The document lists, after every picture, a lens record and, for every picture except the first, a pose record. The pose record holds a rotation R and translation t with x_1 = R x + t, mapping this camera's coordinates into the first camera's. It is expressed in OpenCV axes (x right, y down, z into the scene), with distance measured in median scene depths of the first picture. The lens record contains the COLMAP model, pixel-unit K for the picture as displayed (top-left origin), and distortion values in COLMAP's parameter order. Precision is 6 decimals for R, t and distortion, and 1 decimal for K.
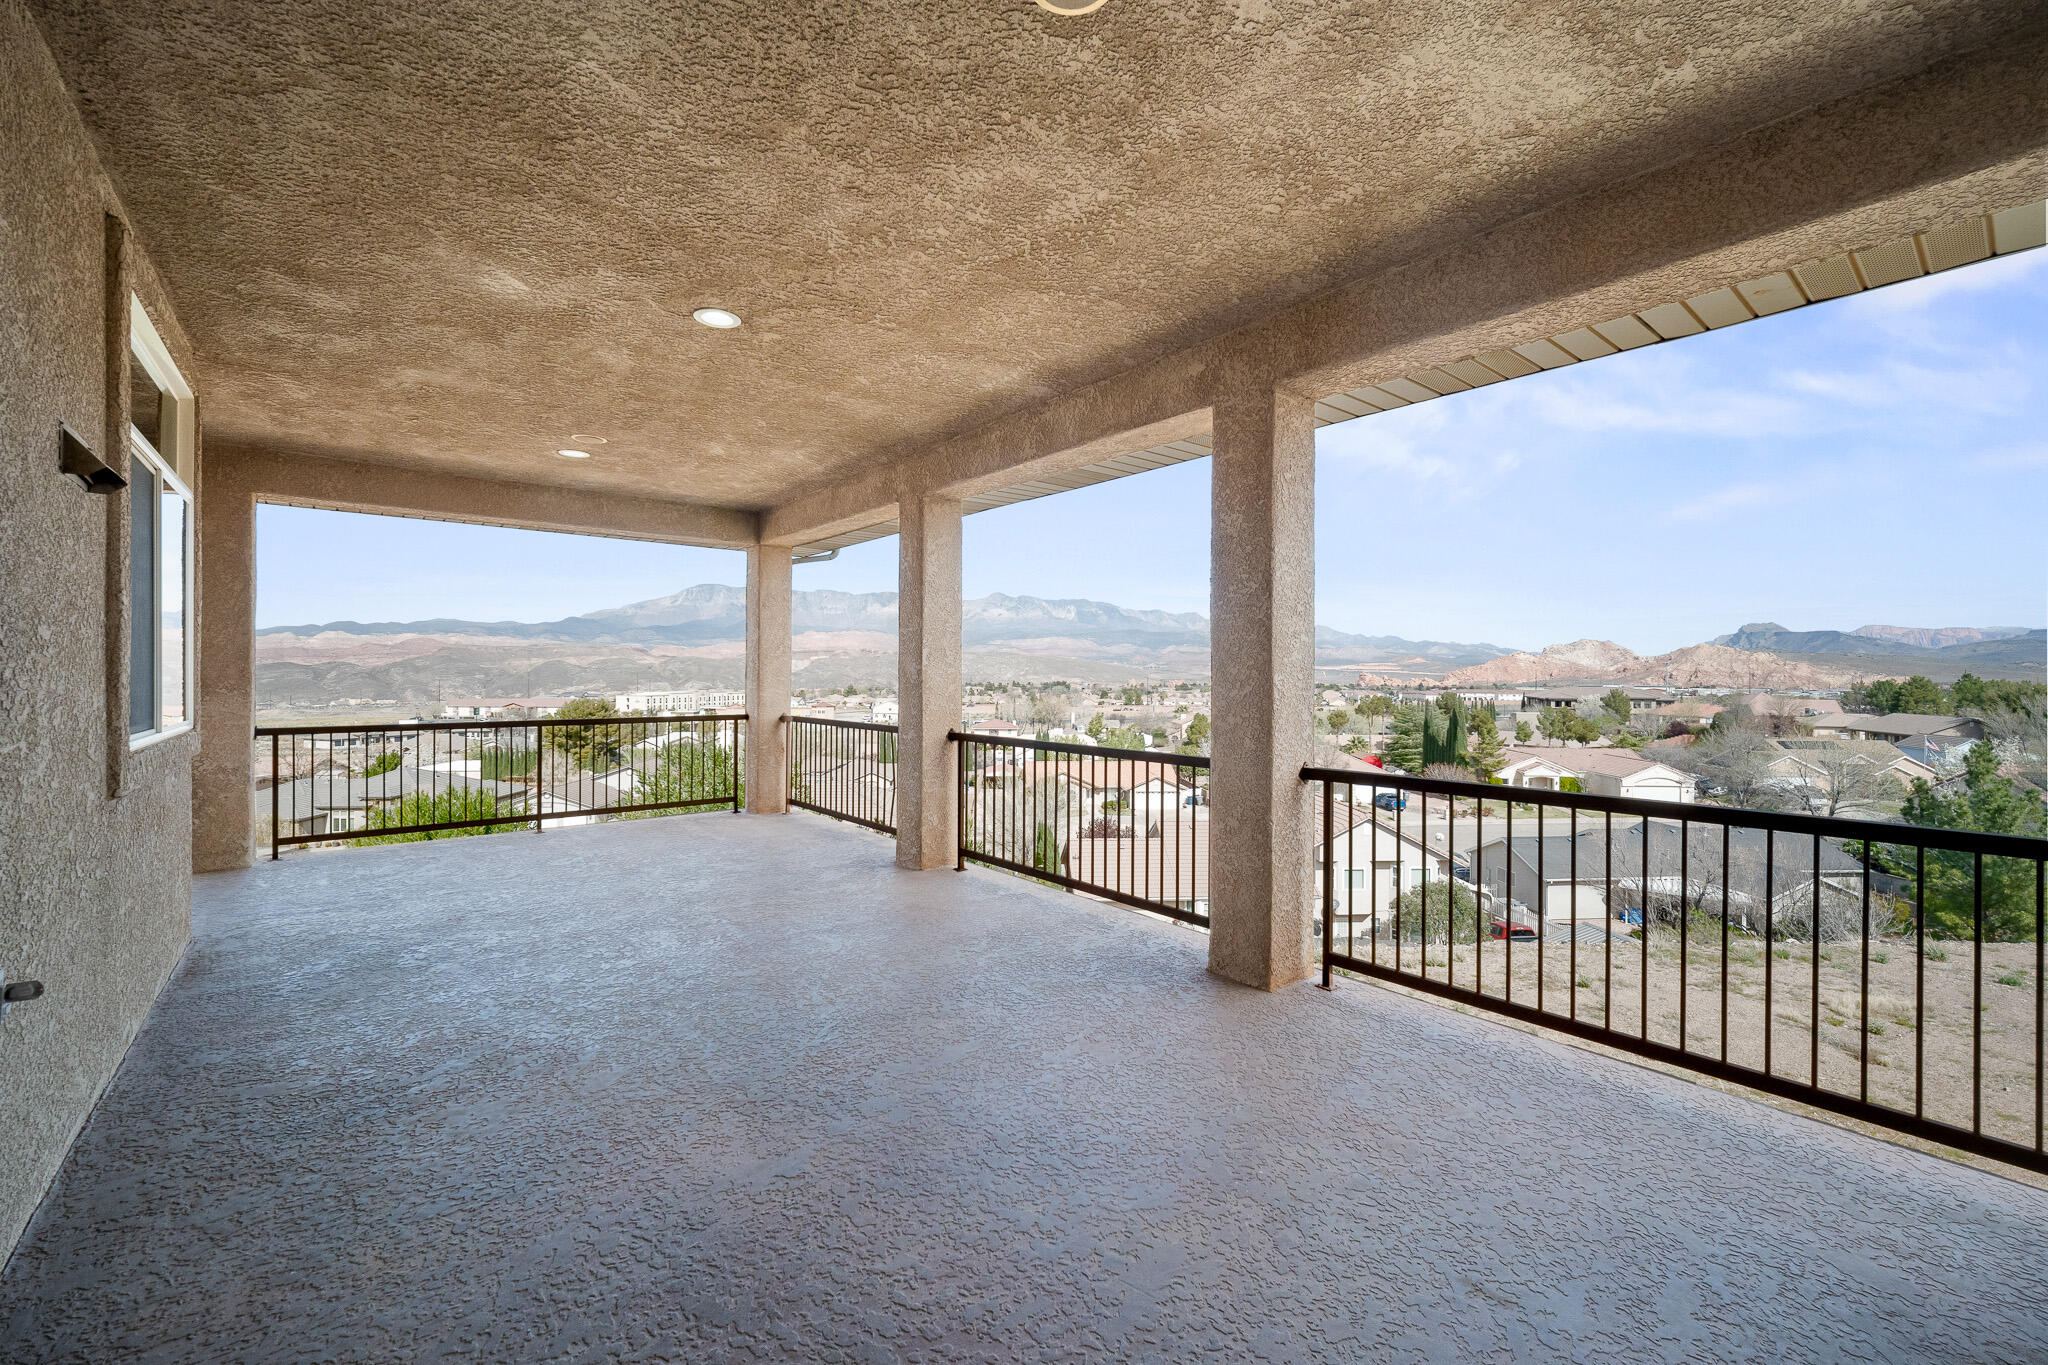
lens RADIAL K [[833.3, 0, 1029.6], [0, 833.3, 678.3], [0, 0, 1]] dist [0.000468, 0.000039]
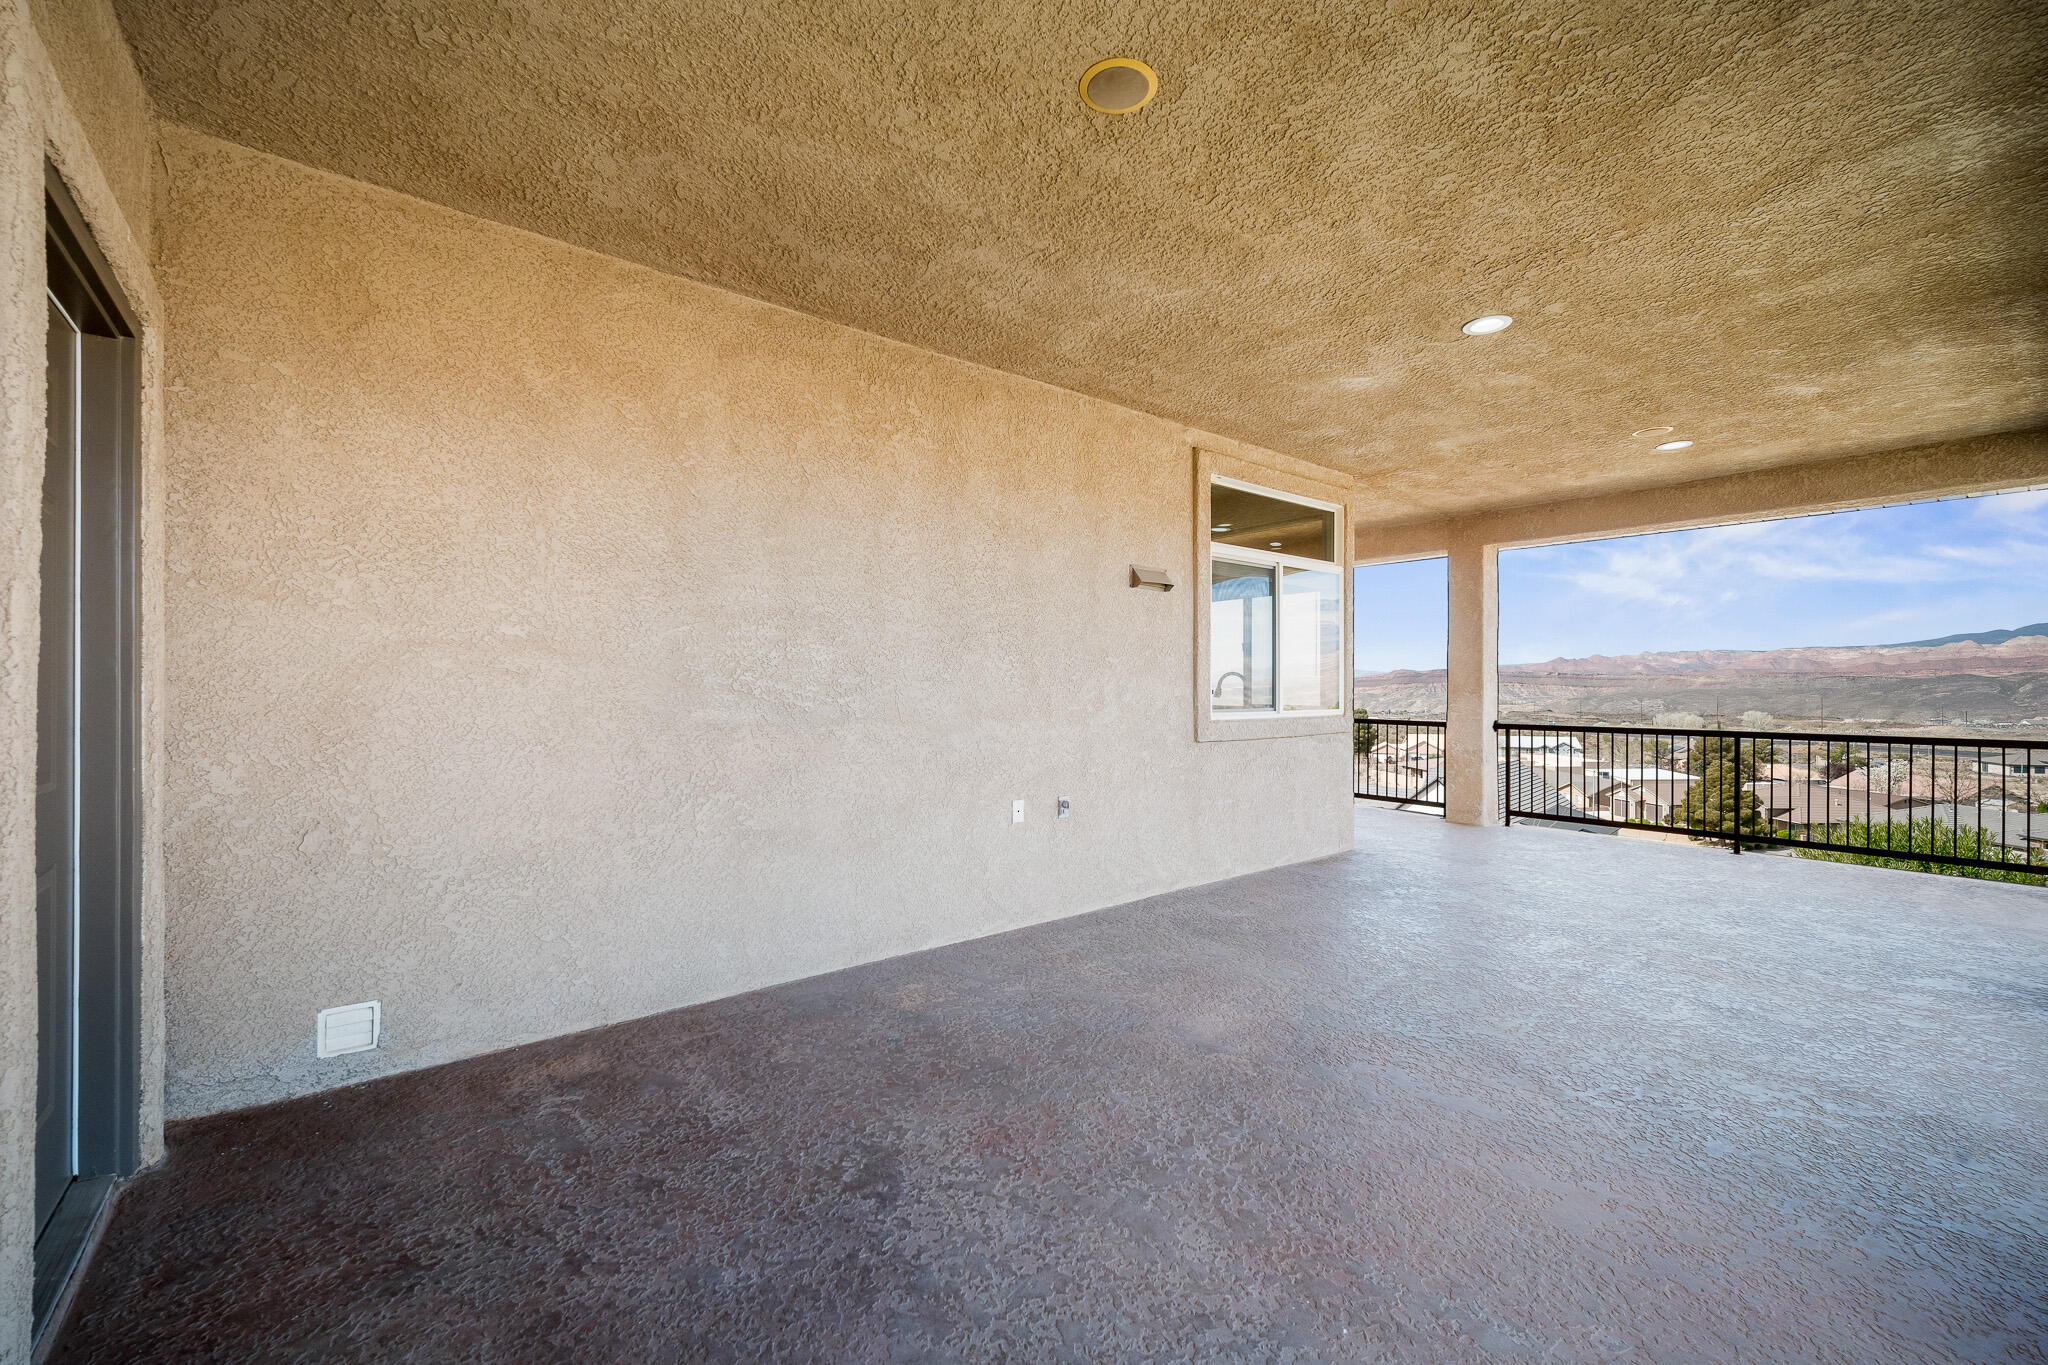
lens RADIAL K [[833.3, 0, 1040.1], [0, 833.3, 684.1], [0, 0, 1]] dist [0.000468, 0.000039]
pose [[0.006894, -0.003643, -0.999970, 0.582549], [-0.005232, 0.999980, -0.003679, 0.011627], [0.999963, 0.005257, 0.006875, 0.412259]]
